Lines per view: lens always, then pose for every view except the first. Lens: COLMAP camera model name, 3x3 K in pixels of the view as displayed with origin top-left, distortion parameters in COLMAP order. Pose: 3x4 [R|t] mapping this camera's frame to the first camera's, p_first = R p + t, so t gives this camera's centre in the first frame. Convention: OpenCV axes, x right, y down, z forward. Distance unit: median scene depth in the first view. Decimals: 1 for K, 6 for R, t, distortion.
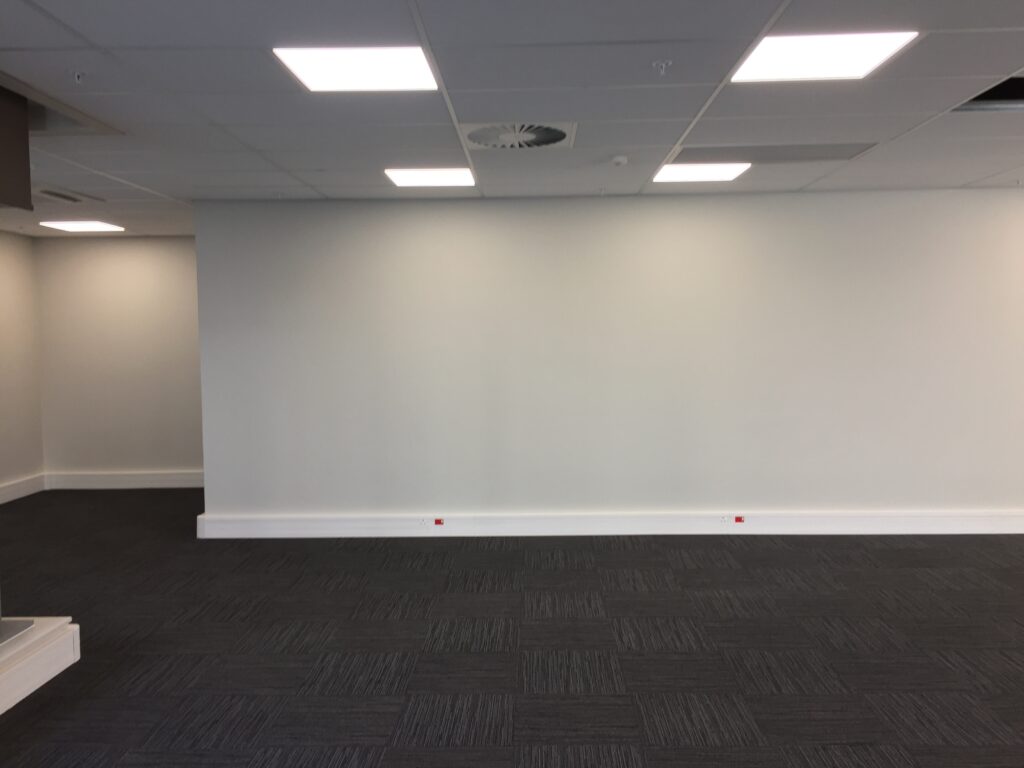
lens RADIAL K [[874.1, 0, 516.5], [0, 874.1, 386.3], [0, 0, 1]] dist [0.085880, -0.115886]
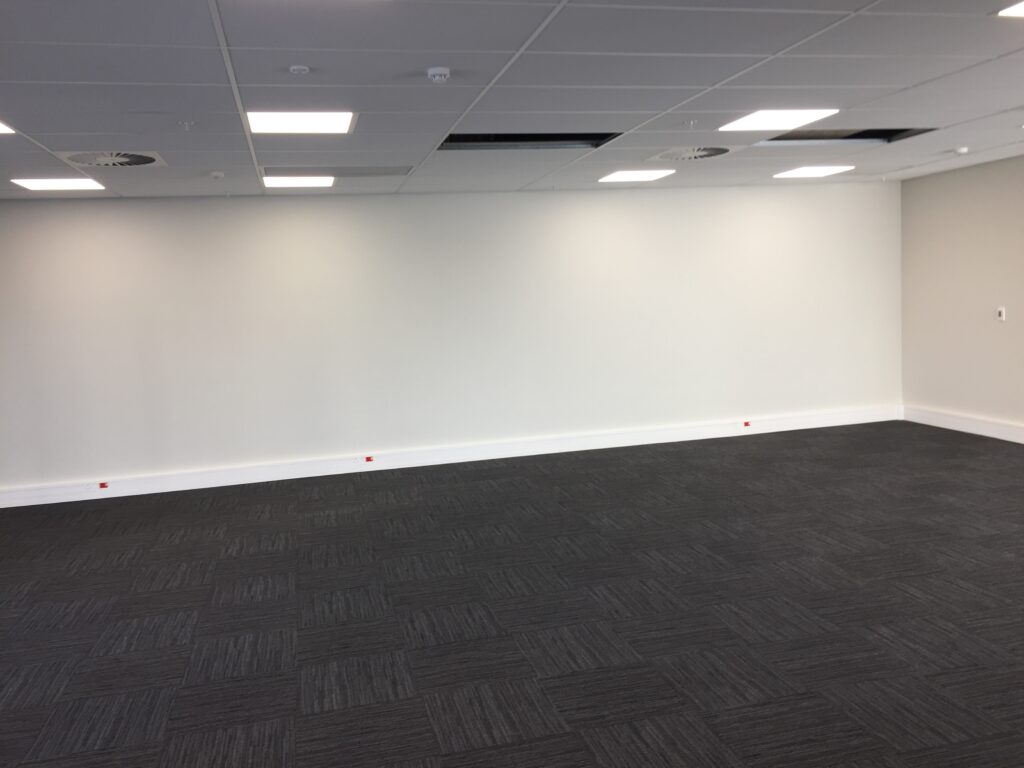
lens RADIAL K [[874.1, 0, 516.5], [0, 874.1, 386.3], [0, 0, 1]] dist [0.085880, -0.115886]
pose [[0.963450, -0.063475, 0.260260, 0.204201], [0.054149, 0.997613, 0.042857, 0.010833], [-0.262359, -0.027198, 0.964587, -0.360241]]
